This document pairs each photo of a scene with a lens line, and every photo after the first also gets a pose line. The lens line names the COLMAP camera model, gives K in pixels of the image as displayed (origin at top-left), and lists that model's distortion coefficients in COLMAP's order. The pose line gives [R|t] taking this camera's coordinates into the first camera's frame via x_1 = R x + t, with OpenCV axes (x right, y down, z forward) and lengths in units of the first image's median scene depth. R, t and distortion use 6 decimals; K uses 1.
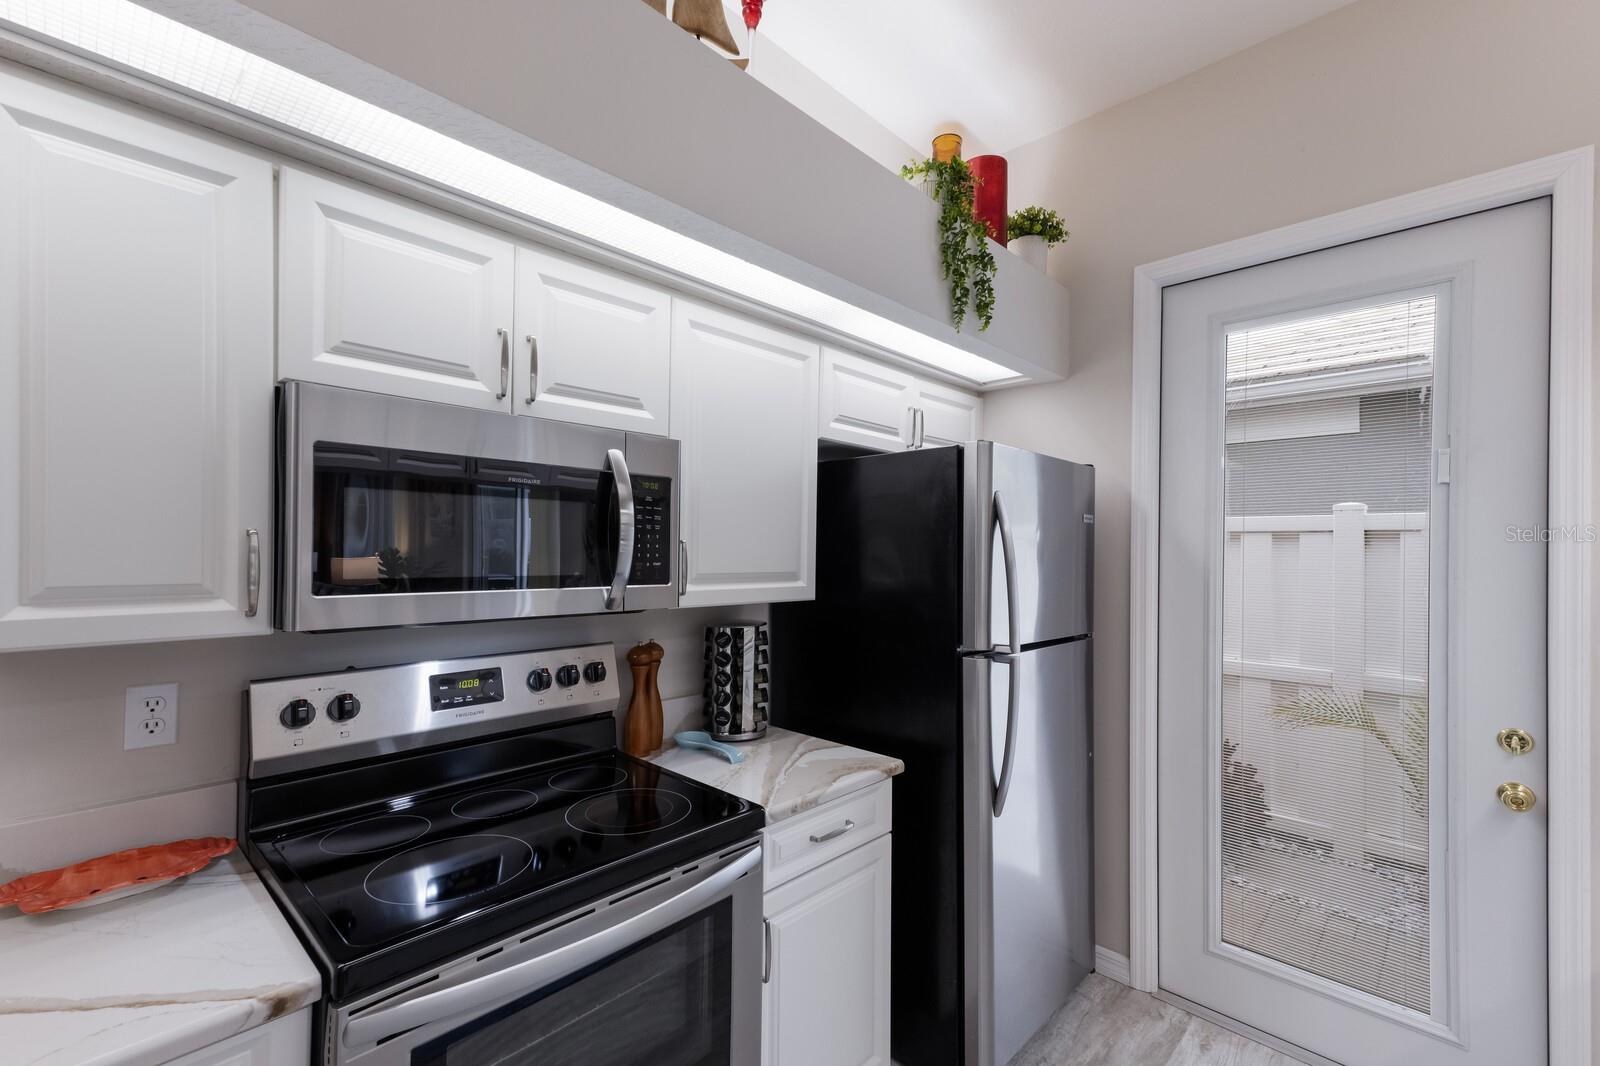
lens RADIAL K [[695.2, 0, 808.6], [0, 695.2, 550.4], [0, 0, 1]] dist [0.023189, -0.000122]
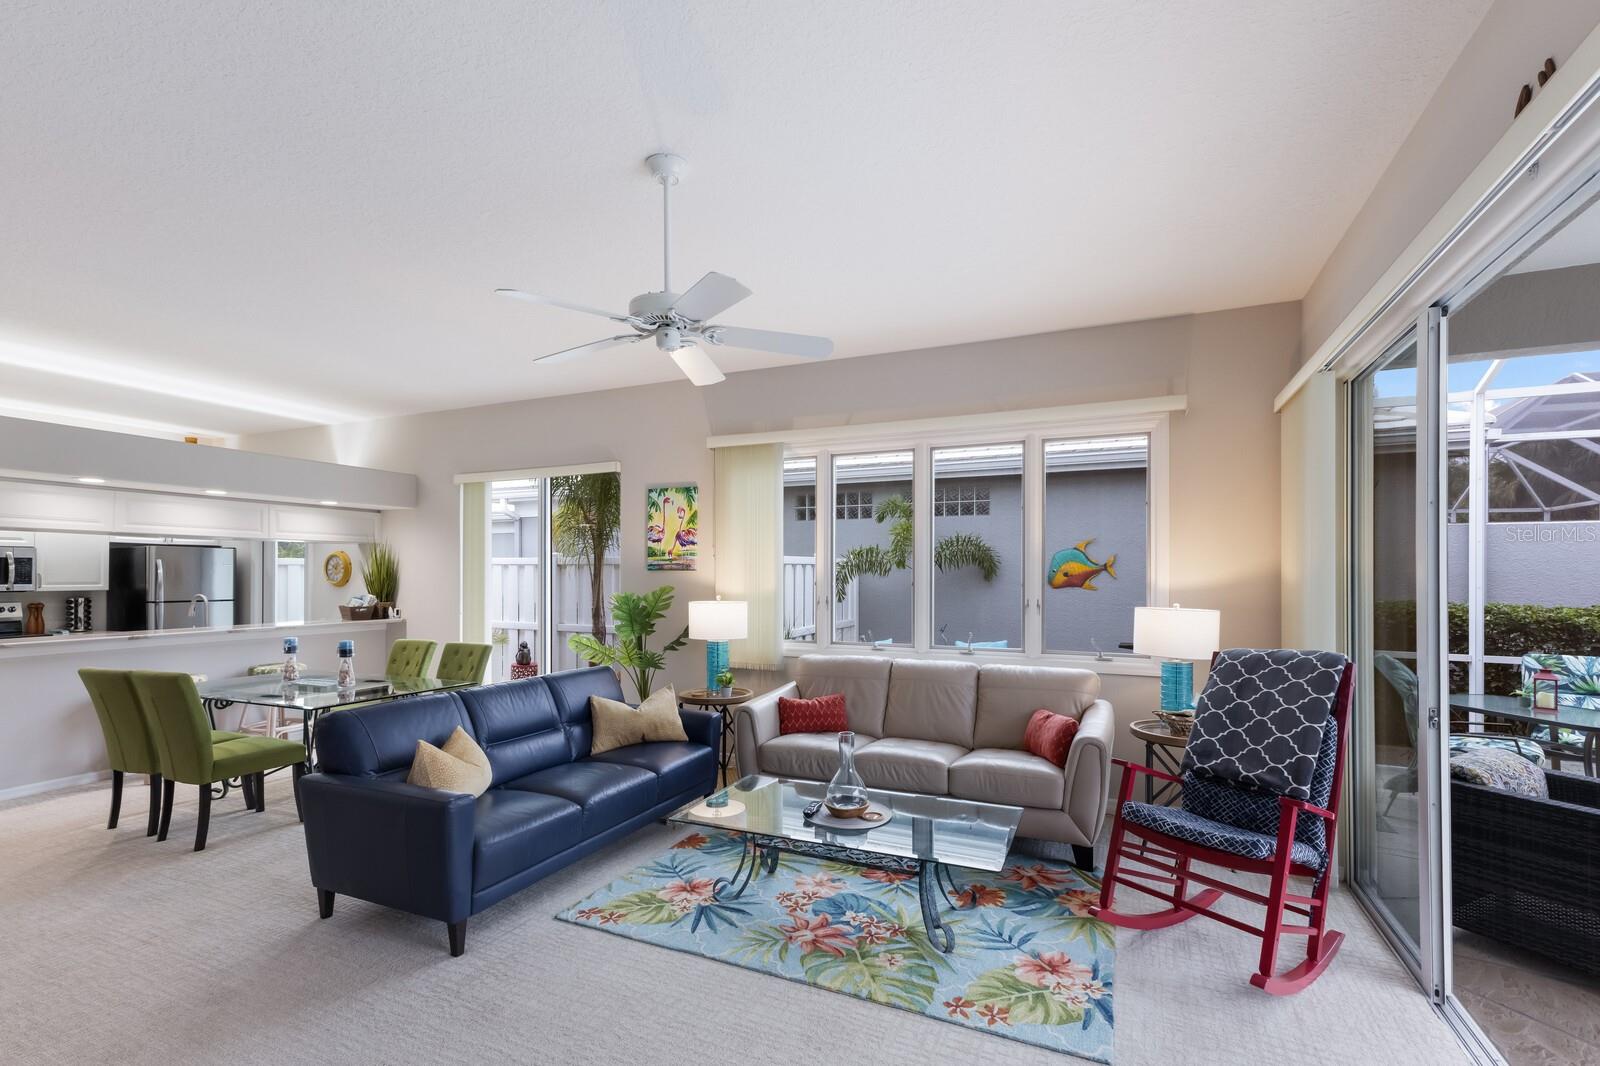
lens RADIAL K [[718.4, 0, 814.0], [0, 718.4, 566.5], [0, 0, 1]] dist [0.013254, -0.000409]
pose [[0.943128, -0.007240, 0.332350, 2.781156], [0.009396, 0.999944, -0.004880, 0.009995], [-0.332296, 0.007725, 0.943144, -4.664156]]
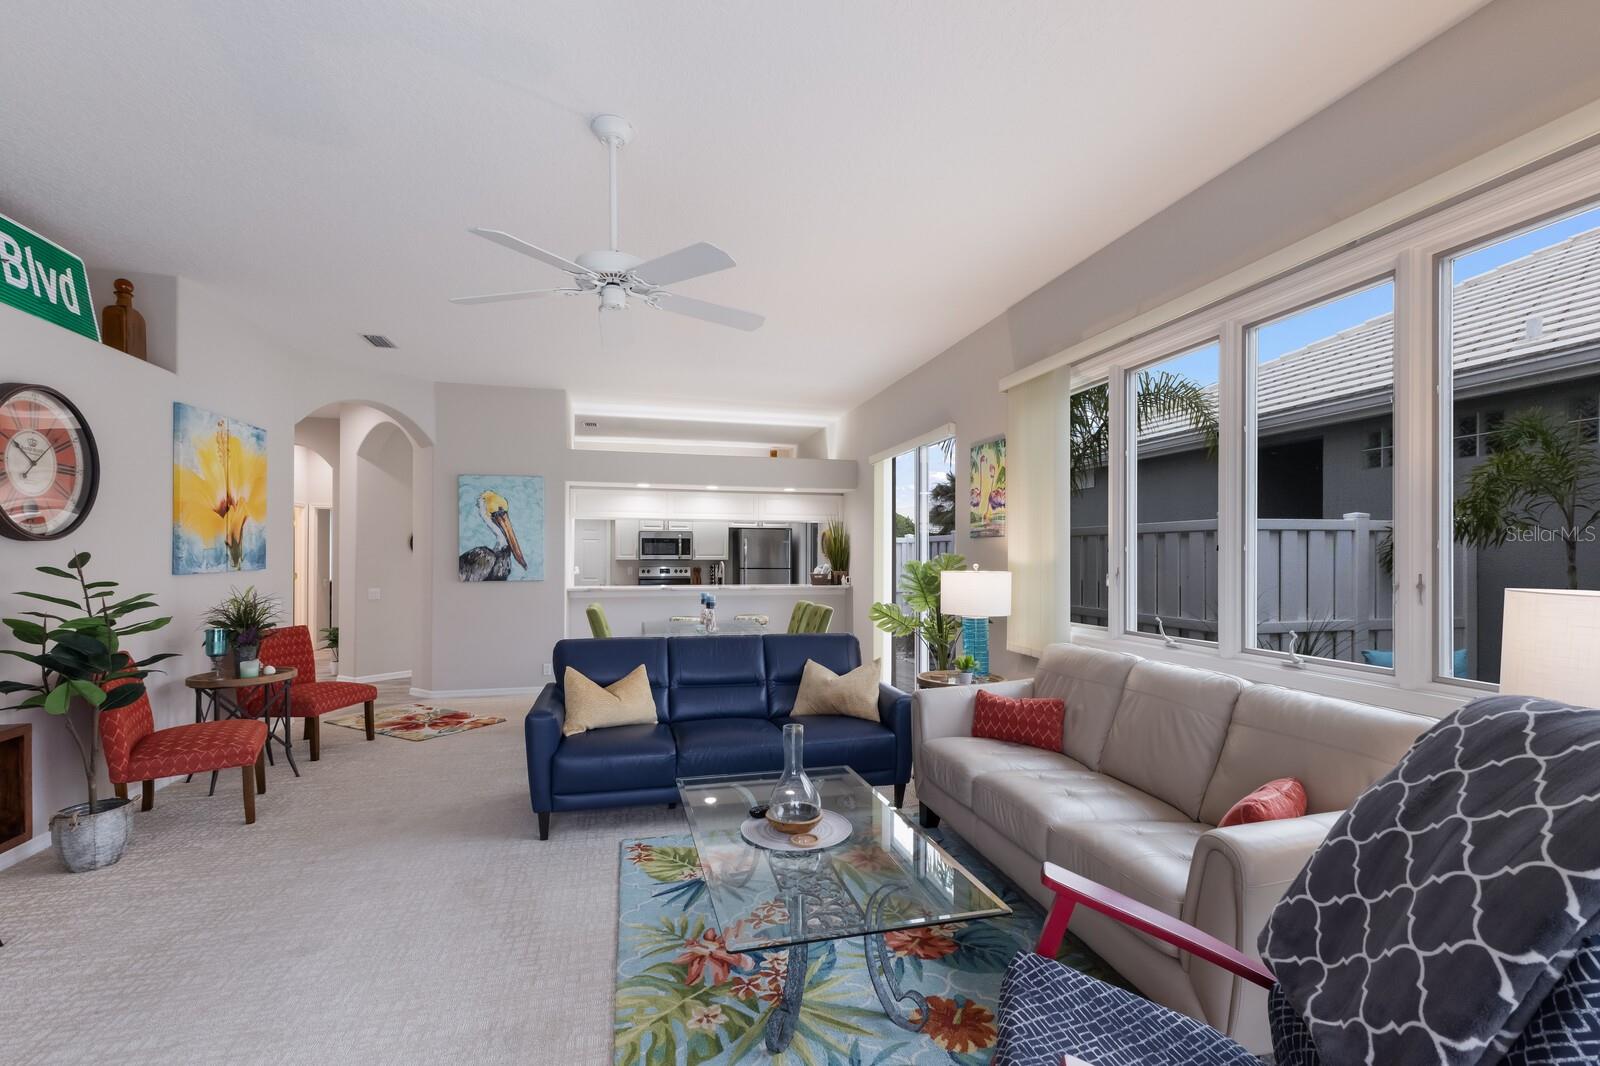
lens RADIAL K [[724.6, 0, 806.1], [0, 724.6, 543.6], [0, 0, 1]] dist [0.004301, -0.000063]
pose [[0.841508, -0.019080, -0.539907, 4.428614], [0.008869, 0.999729, -0.021506, 0.098275], [0.540172, 0.013309, 0.841450, -4.134446]]
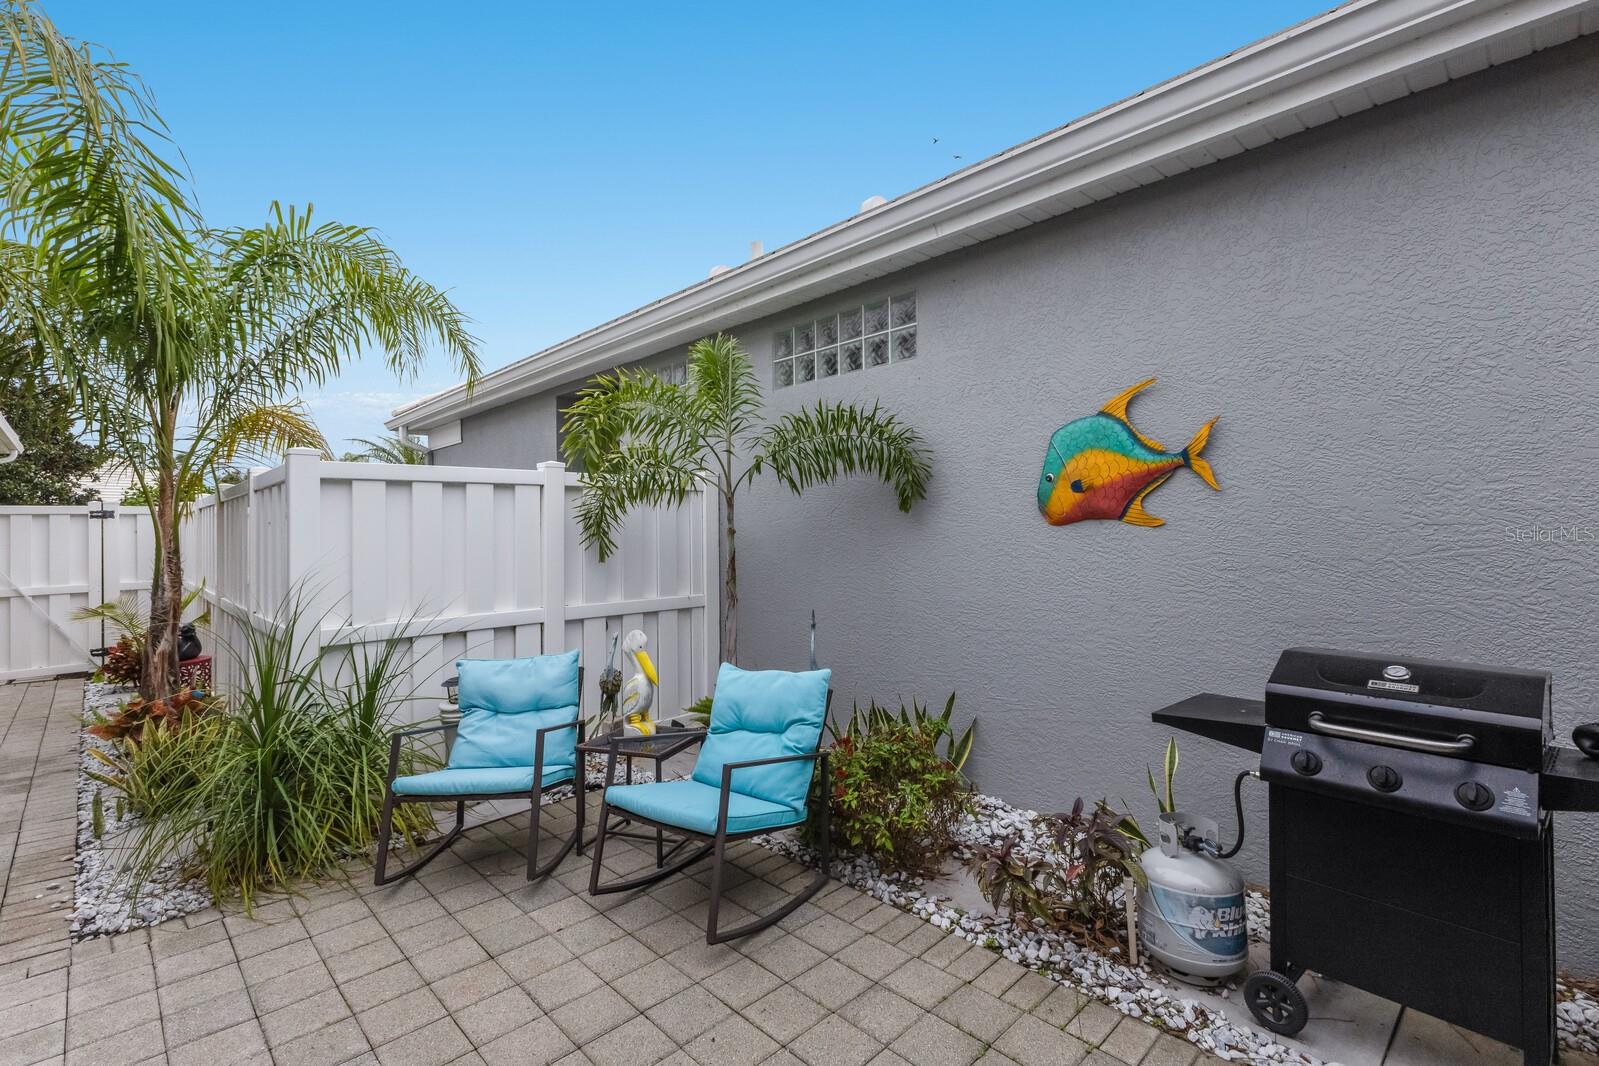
lens RADIAL K [[723.1, 0, 802.9], [0, 723.1, 521.9], [0, 0, 1]] dist [0.013537, -0.000862]
pose [[0.998575, -0.027250, -0.045888, 6.024281], [0.026857, 0.999597, -0.009179, 0.171859], [0.046119, 0.007934, 0.998904, -1.936281]]
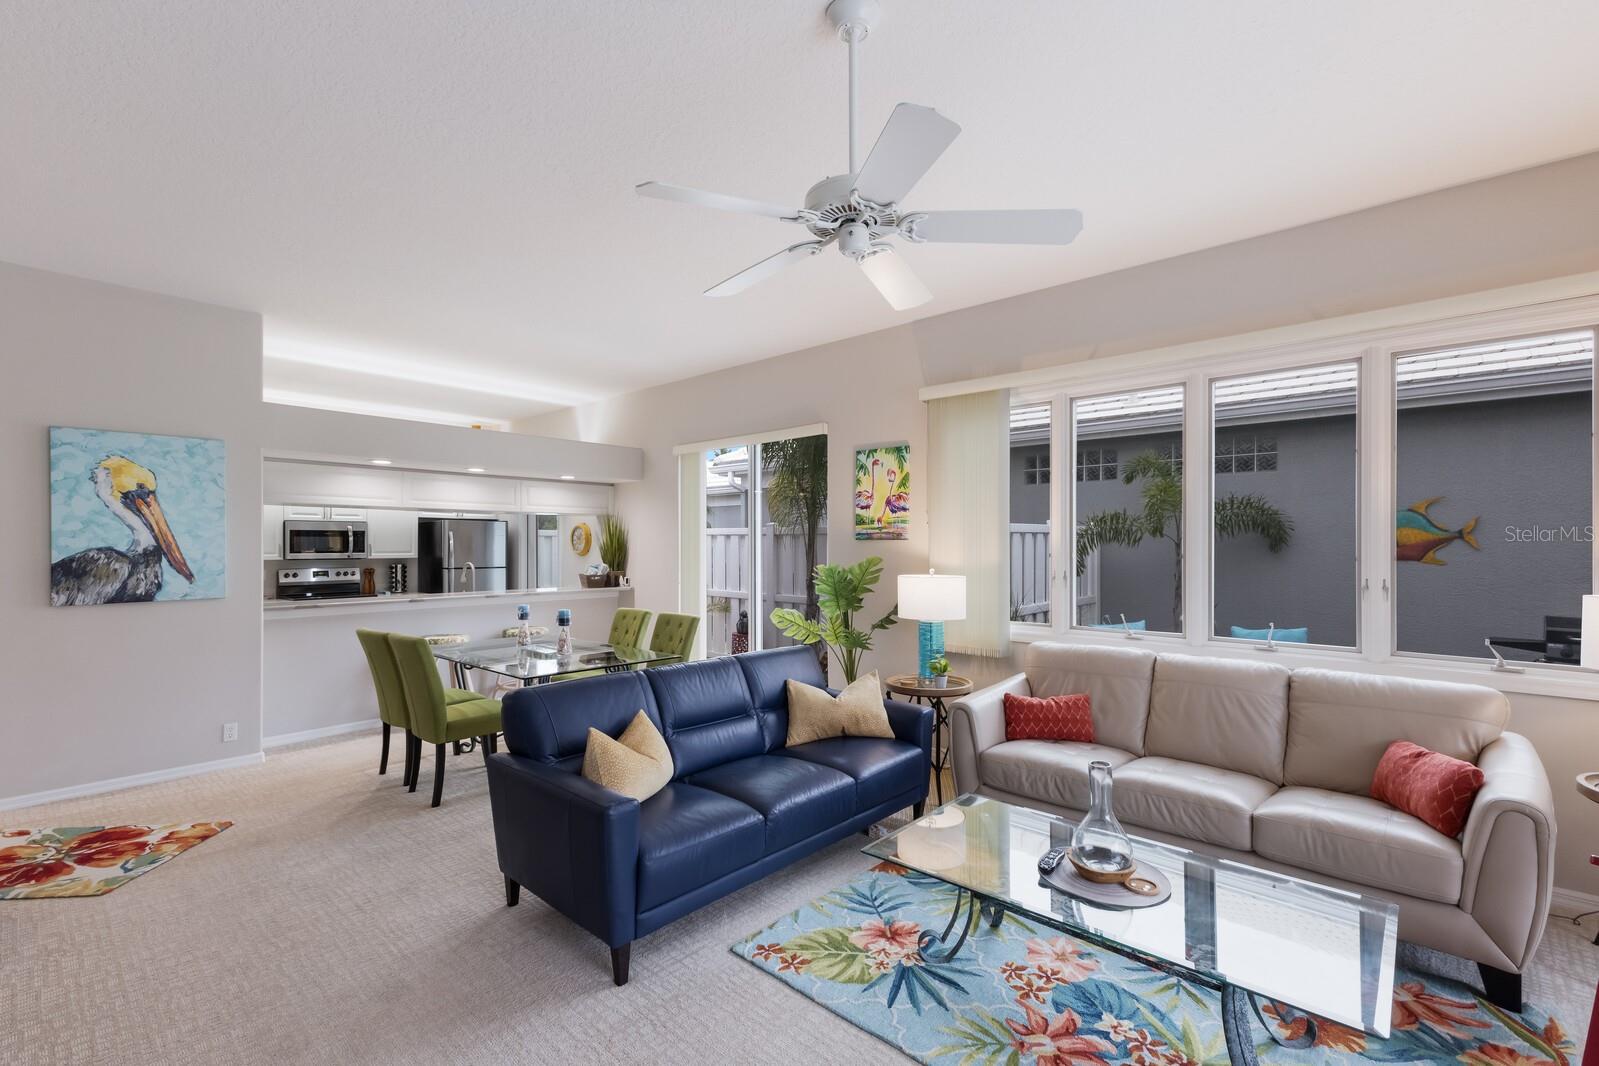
lens RADIAL K [[711.7, 0, 809.9], [0, 711.7, 540.8], [0, 0, 1]] dist [0.017029, 0.000288]
pose [[0.999714, -0.011304, 0.021077, 2.919992], [0.011361, 0.999932, -0.002621, 0.014369], [-0.021046, 0.002860, 0.999774, -4.225717]]
